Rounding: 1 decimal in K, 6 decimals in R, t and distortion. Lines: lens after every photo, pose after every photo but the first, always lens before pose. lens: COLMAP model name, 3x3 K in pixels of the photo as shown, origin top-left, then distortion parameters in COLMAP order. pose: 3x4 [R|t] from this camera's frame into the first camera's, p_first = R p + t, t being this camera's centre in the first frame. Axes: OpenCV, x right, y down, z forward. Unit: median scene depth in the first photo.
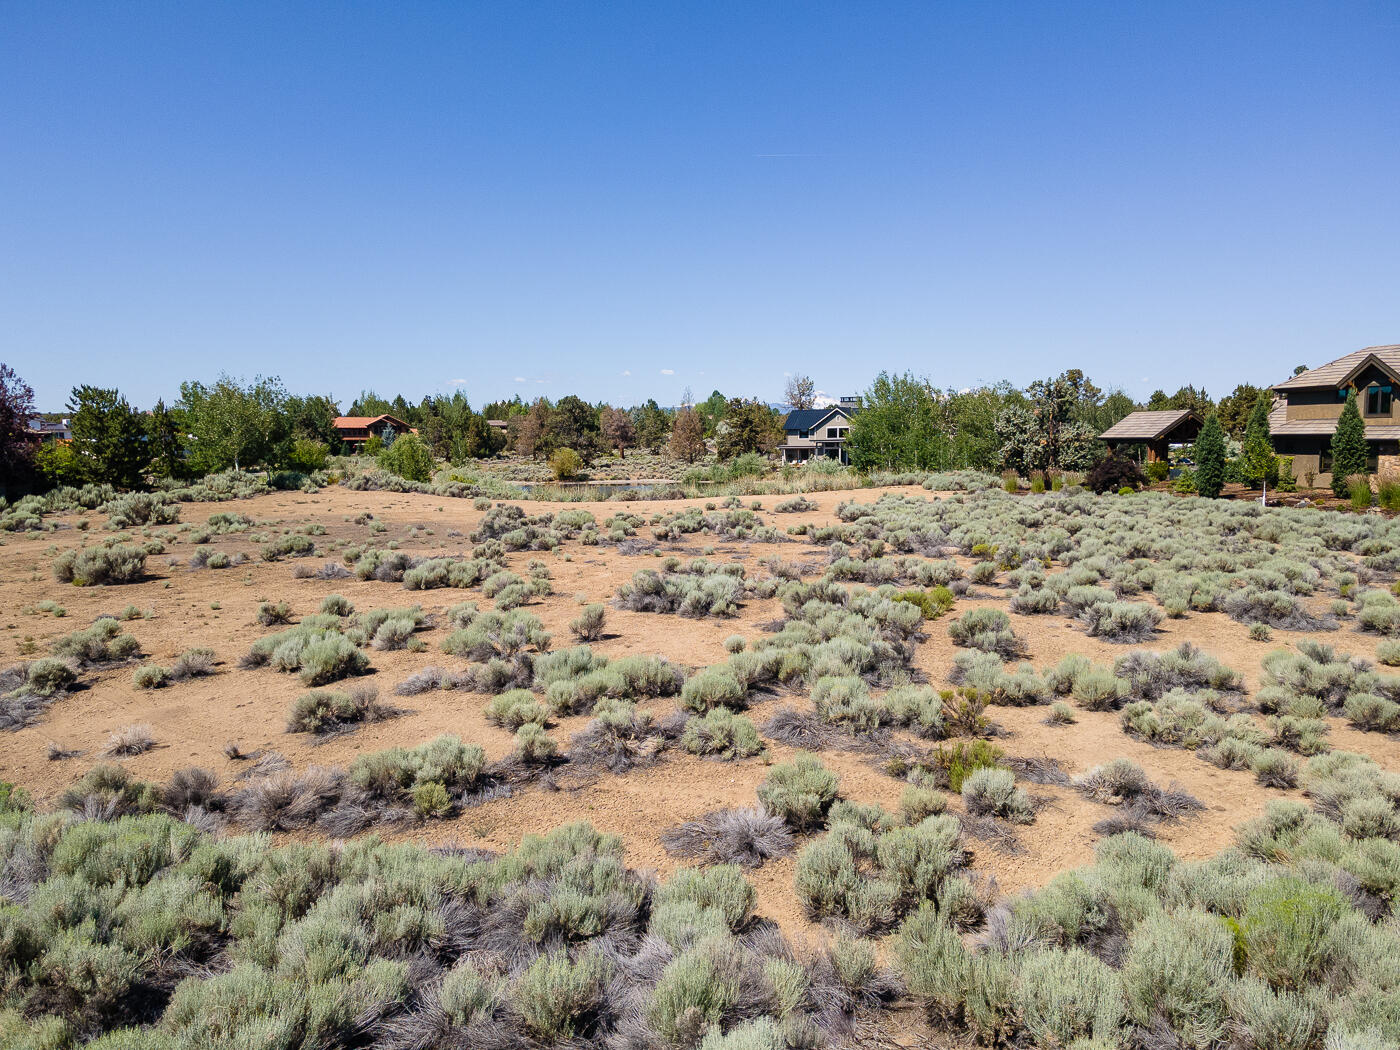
lens RADIAL K [[977.8, 0, 697.6], [0, 977.8, 537.7], [0, 0, 1]] dist [0.285366, -0.258559]
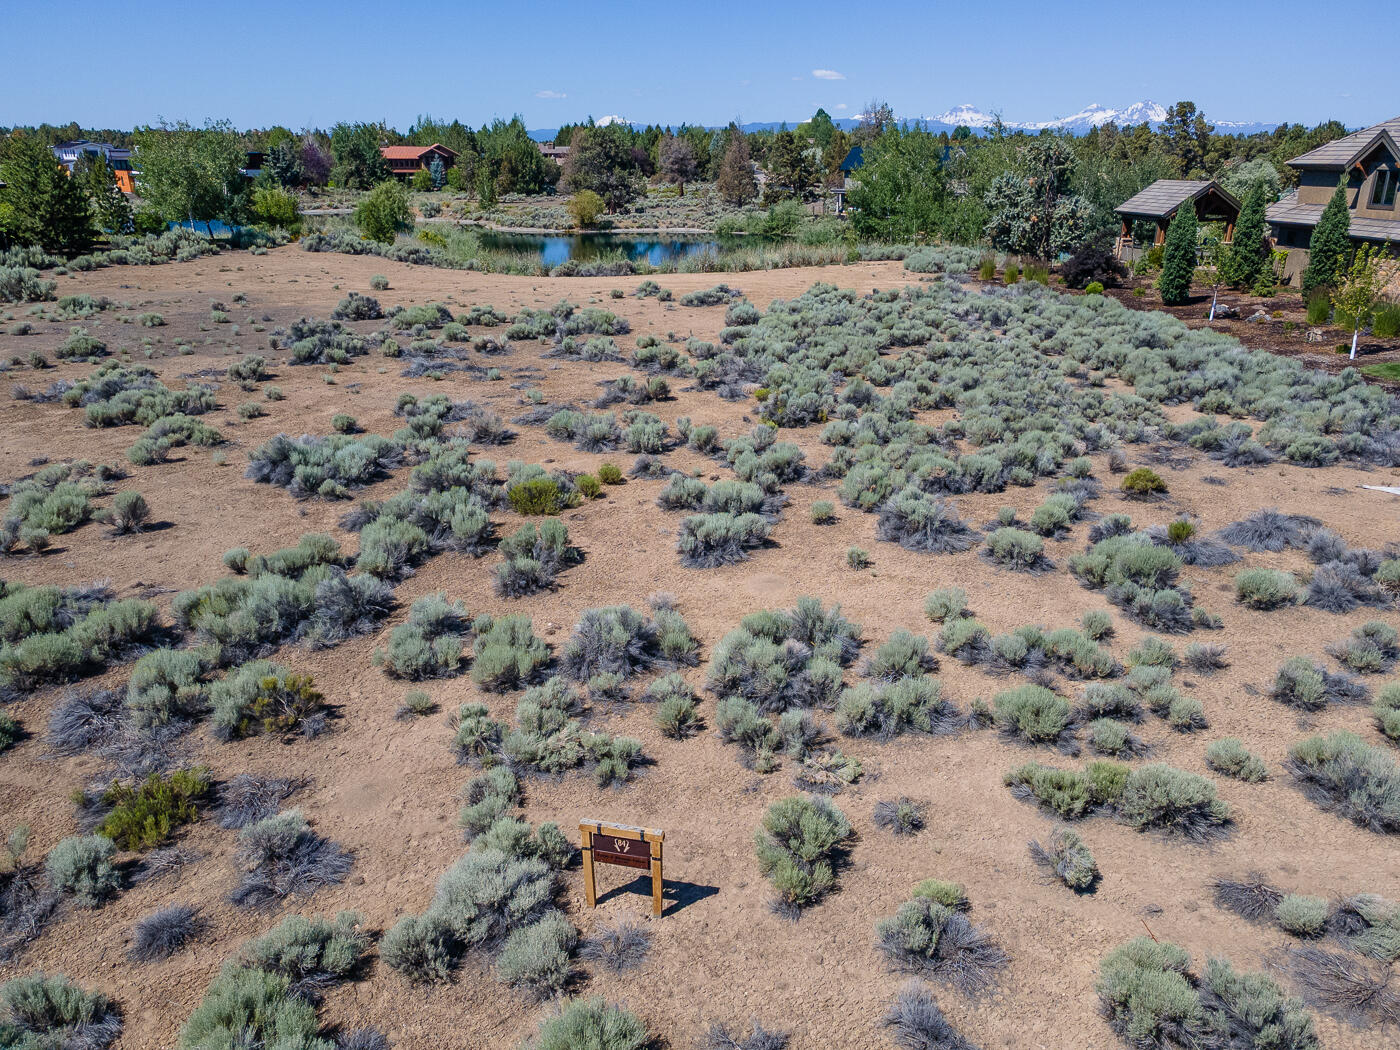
lens RADIAL K [[1027.2, 0, 696.1], [0, 1027.2, 525.7], [0, 0, 1]] dist [0.011621, 0.064393]
pose [[0.993107, 0.050738, -0.105664, 0.203685], [-0.023986, 0.970352, 0.240505, -0.056884], [0.114734, -0.236313, 0.964879, 0.065833]]
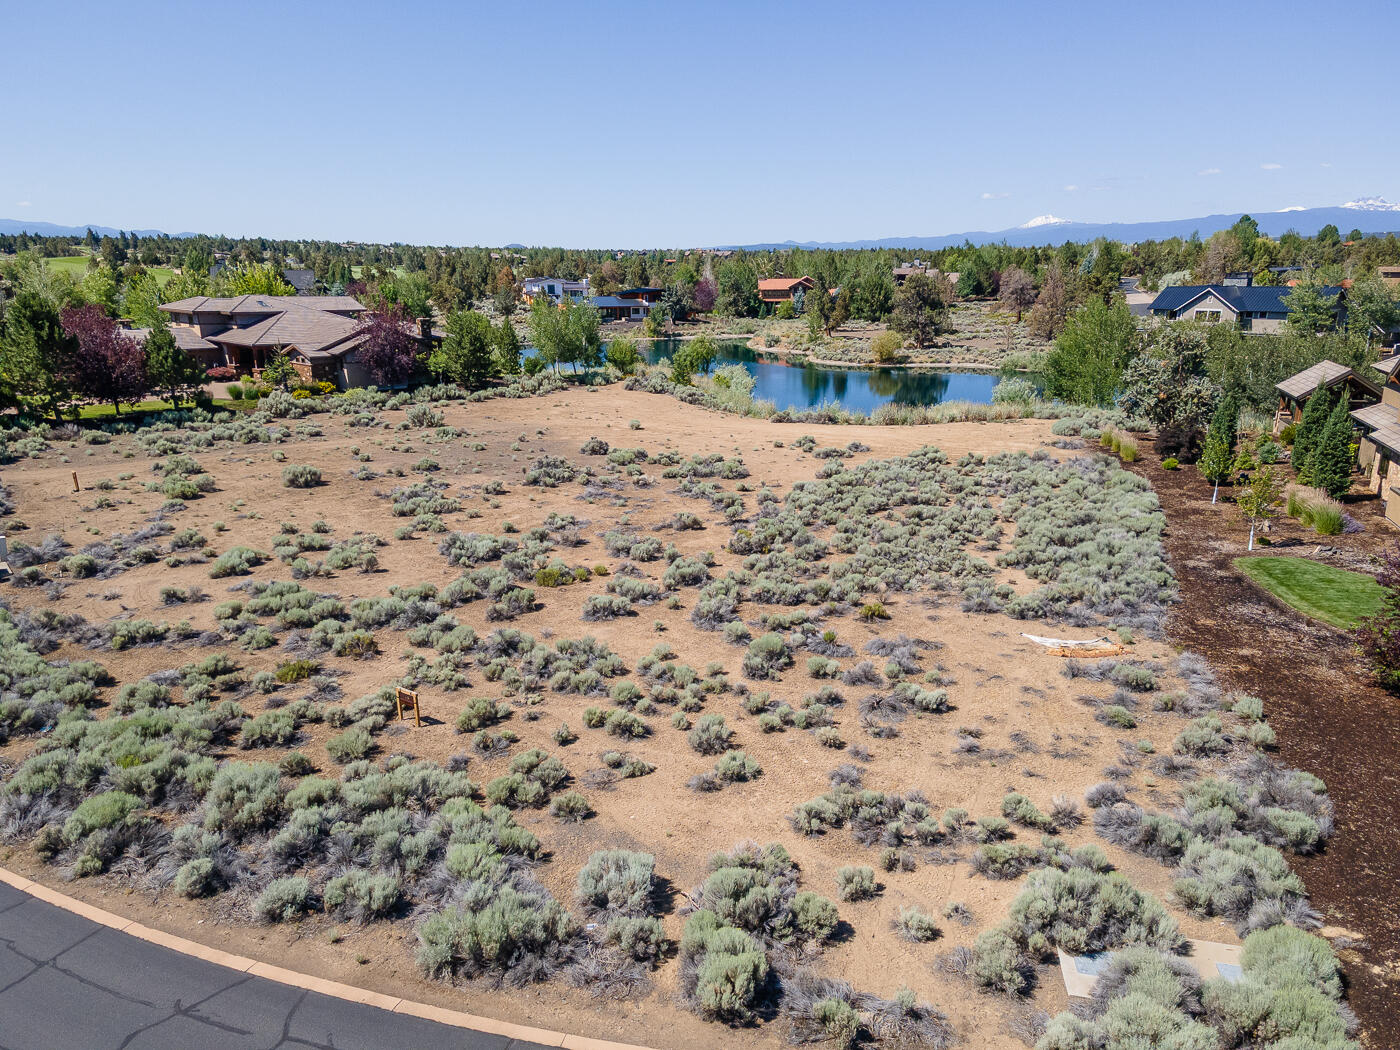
lens RADIAL K [[977.8, 0, 697.6], [0, 977.8, 537.7], [0, 0, 1]] dist [0.285366, -0.258559]
pose [[0.874072, 0.140869, -0.464923, 0.544808], [-0.060777, 0.981224, 0.183043, -0.144253], [0.481979, -0.131736, 0.866223, -0.144029]]
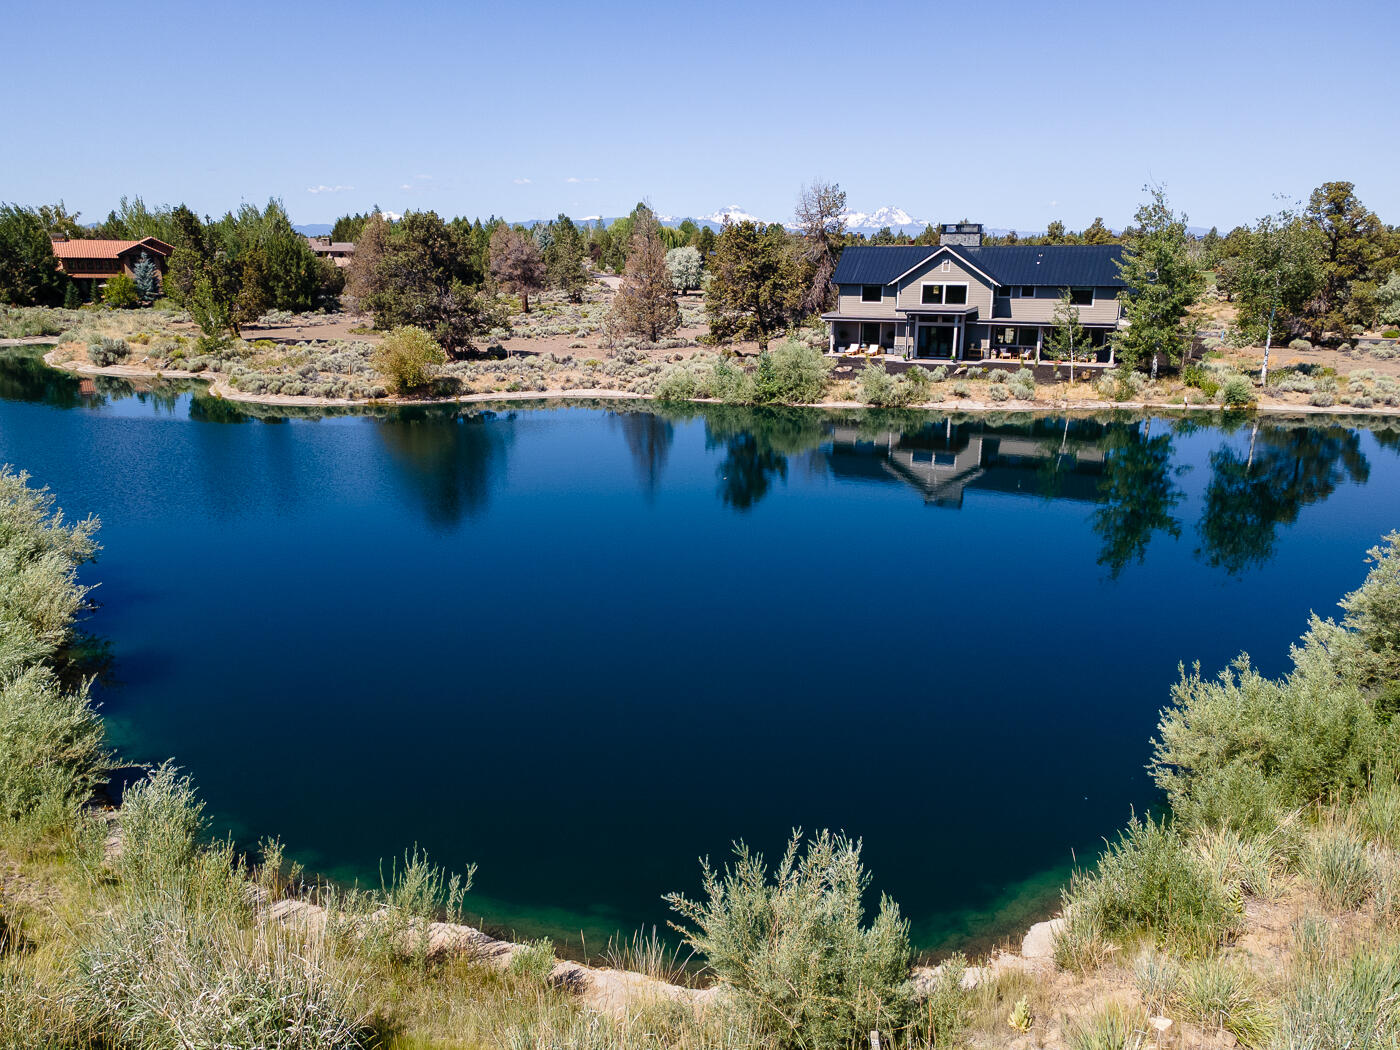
lens RADIAL K [[1027.2, 0, 696.1], [0, 1027.2, 525.7], [0, 0, 1]] dist [0.011621, 0.064393]
pose [[0.996137, -0.010015, 0.087245, -0.102488], [-0.003665, 0.987870, 0.155241, -0.186231], [-0.087741, -0.154961, 0.984016, 1.218072]]
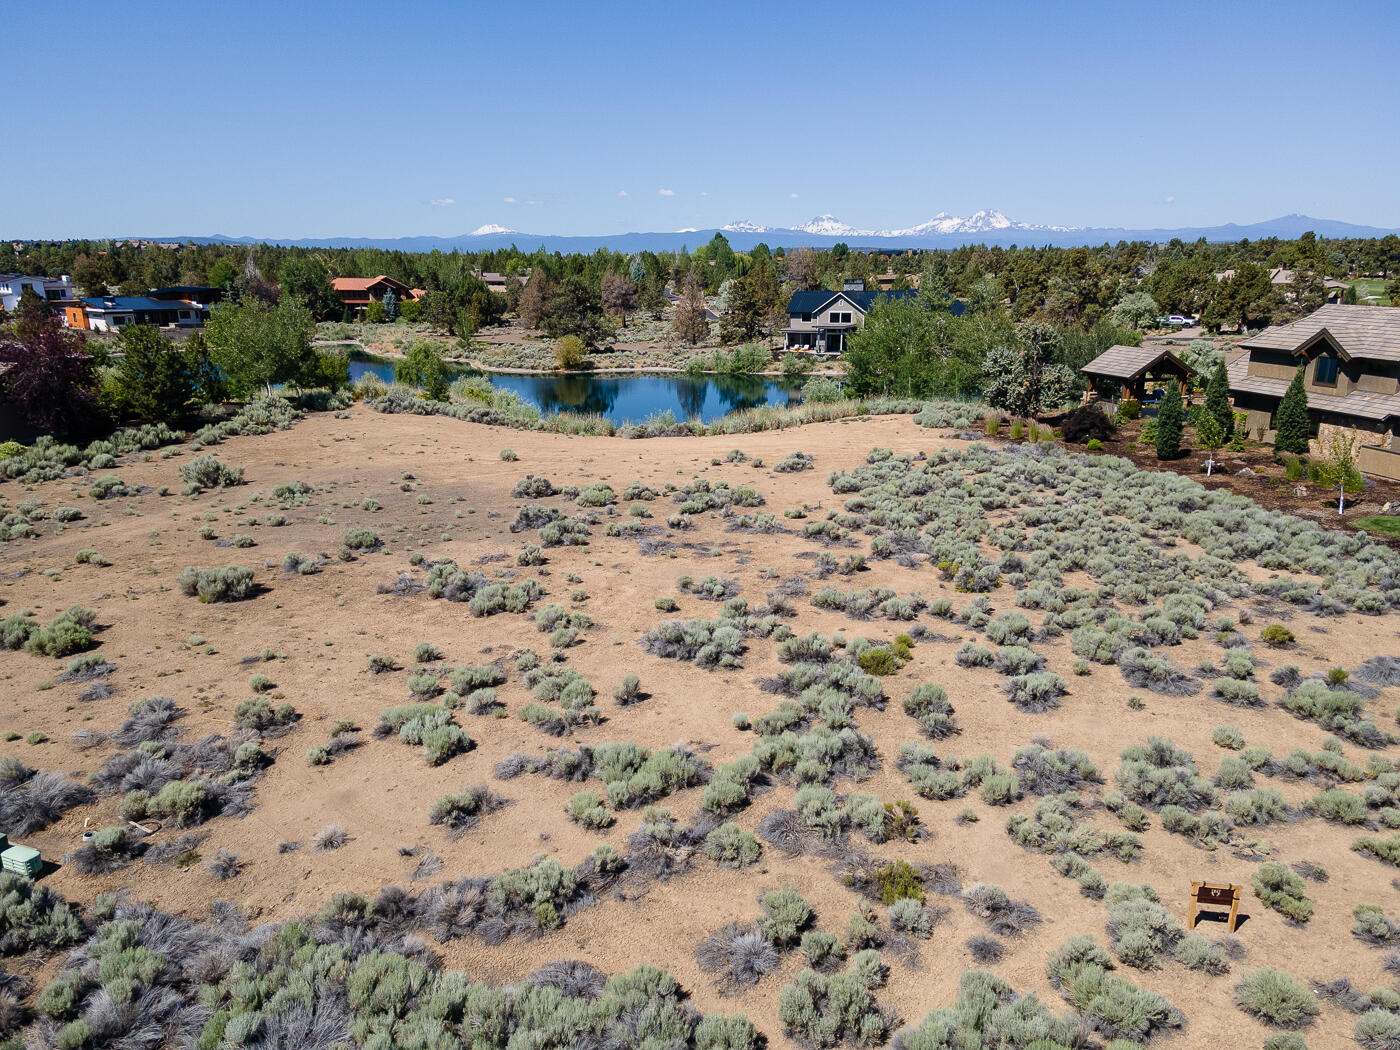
lens RADIAL K [[977.8, 0, 697.6], [0, 977.8, 537.7], [0, 0, 1]] dist [0.285366, -0.258559]
pose [[0.999993, 0.003616, 0.000503, -0.007935], [-0.003650, 0.986598, 0.163131, -0.134507], [0.000093, -0.163132, 0.986604, -0.105672]]
